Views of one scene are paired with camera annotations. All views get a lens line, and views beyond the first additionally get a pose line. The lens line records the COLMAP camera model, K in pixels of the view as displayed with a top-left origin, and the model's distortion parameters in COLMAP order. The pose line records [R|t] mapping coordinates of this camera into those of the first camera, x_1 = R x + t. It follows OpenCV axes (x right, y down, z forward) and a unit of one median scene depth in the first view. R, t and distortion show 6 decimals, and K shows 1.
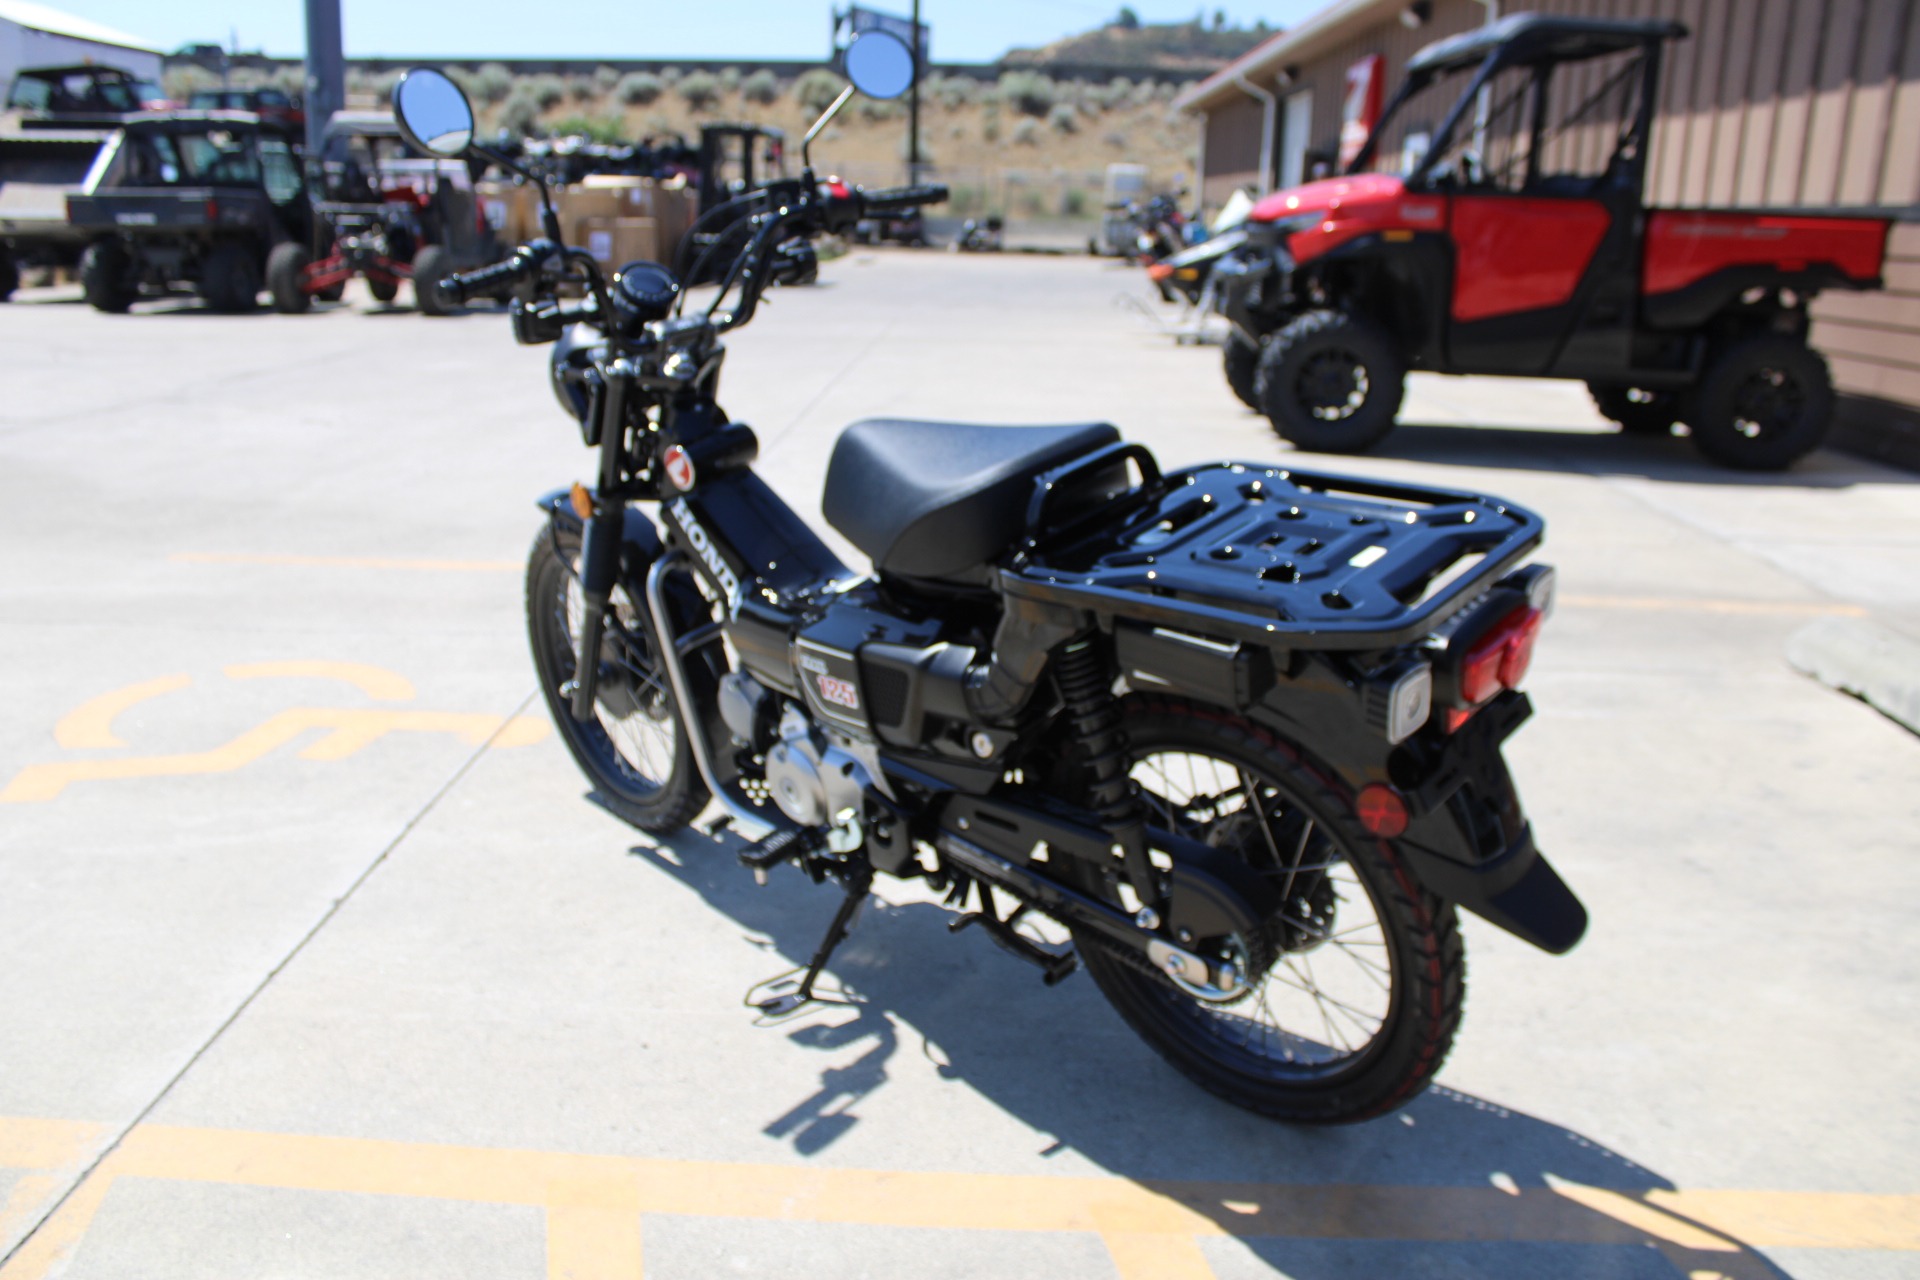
lens RADIAL K [[1598.0, 0, 960.0], [0, 1598.0, 640.0], [0, 0, 1]] dist [-0.168027, 0.155473]
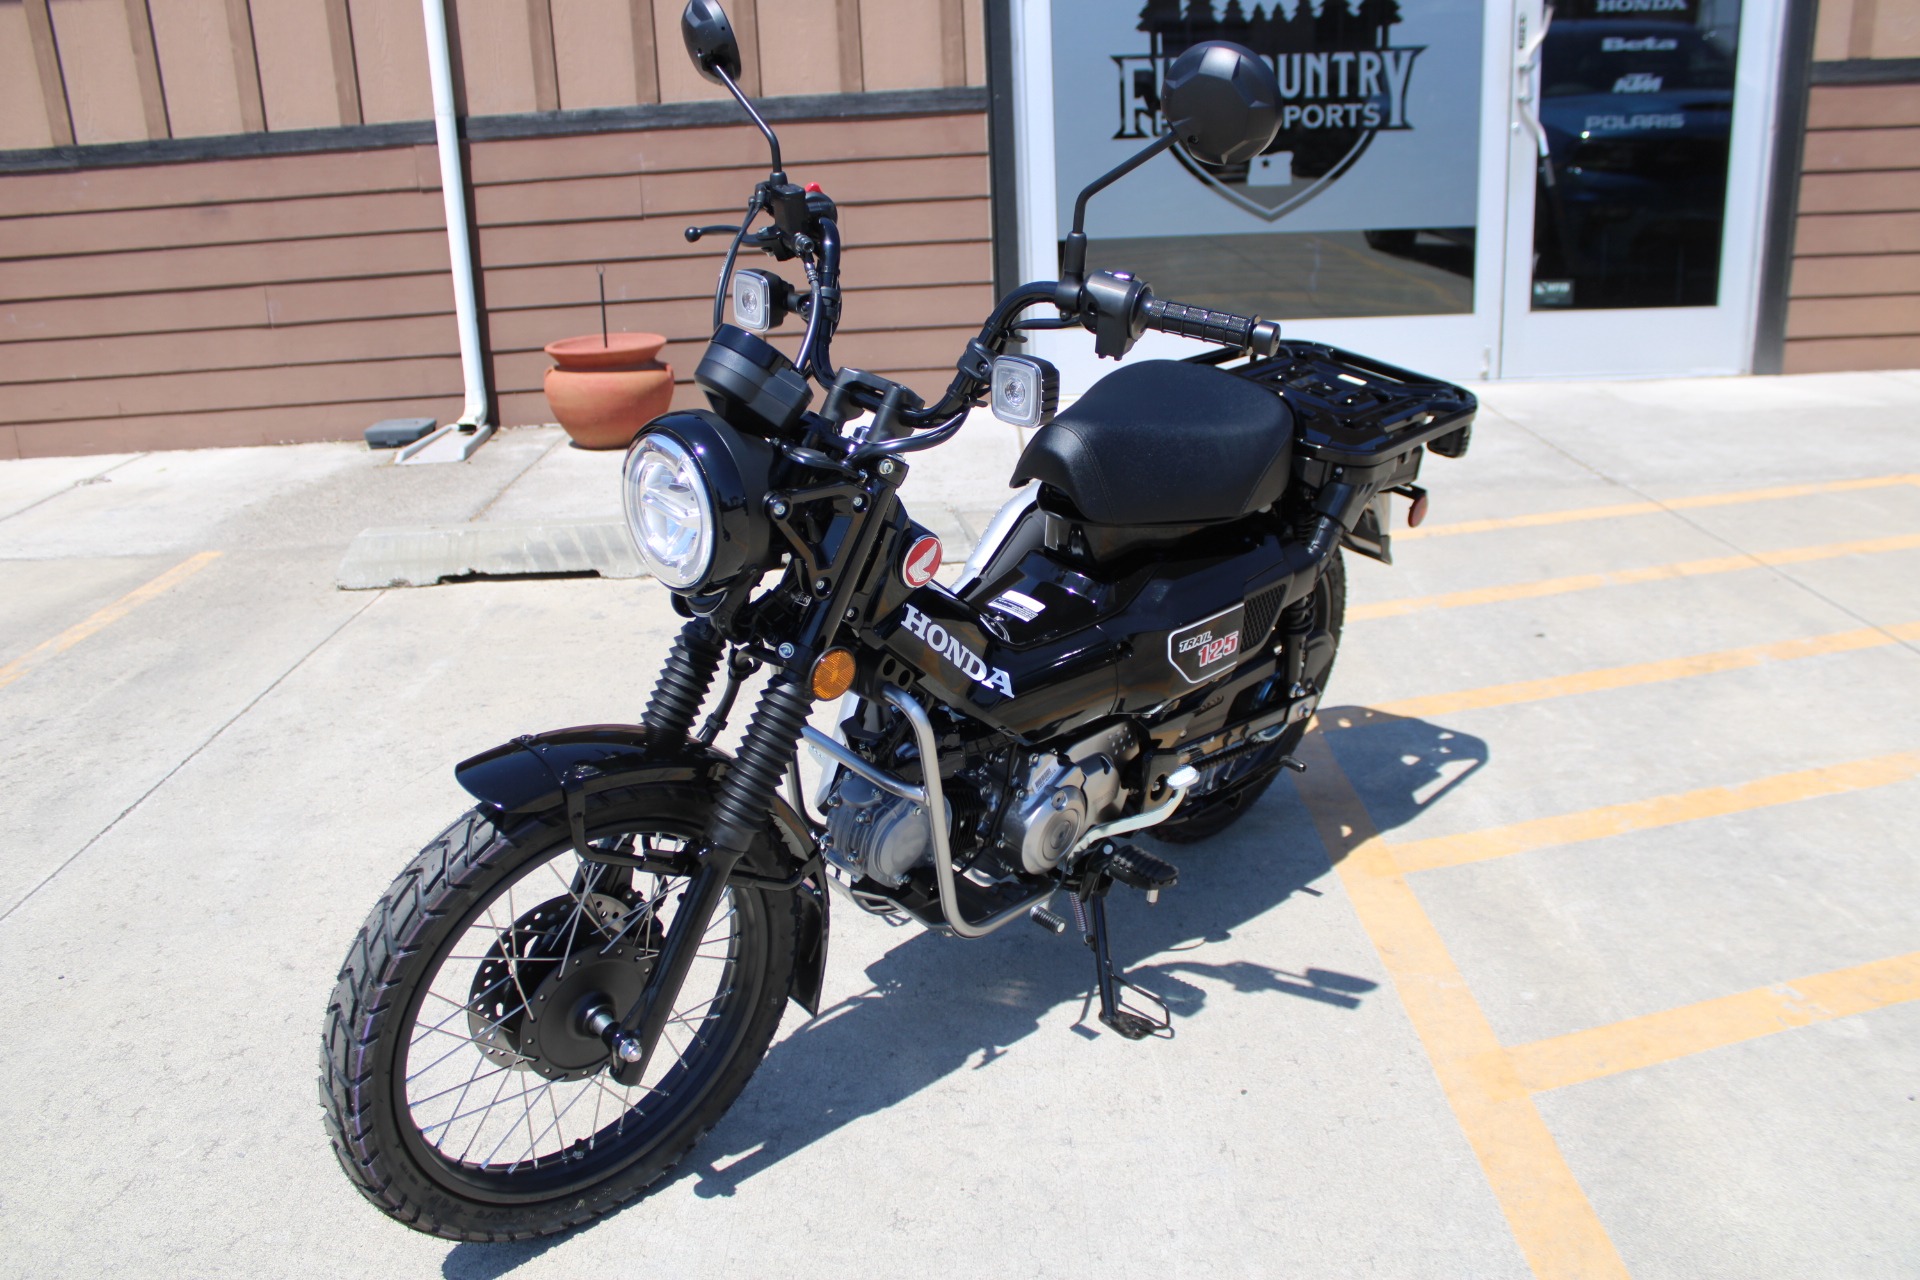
lens RADIAL K [[1598.0, 0, 960.0], [0, 1598.0, 640.0], [0, 0, 1]] dist [-0.168027, 0.155473]
pose [[-0.036314, -0.335320, 0.941404, -1.066891], [0.304505, 0.893516, 0.330009, -0.376701], [-0.951818, 0.298646, 0.069659, 1.085254]]
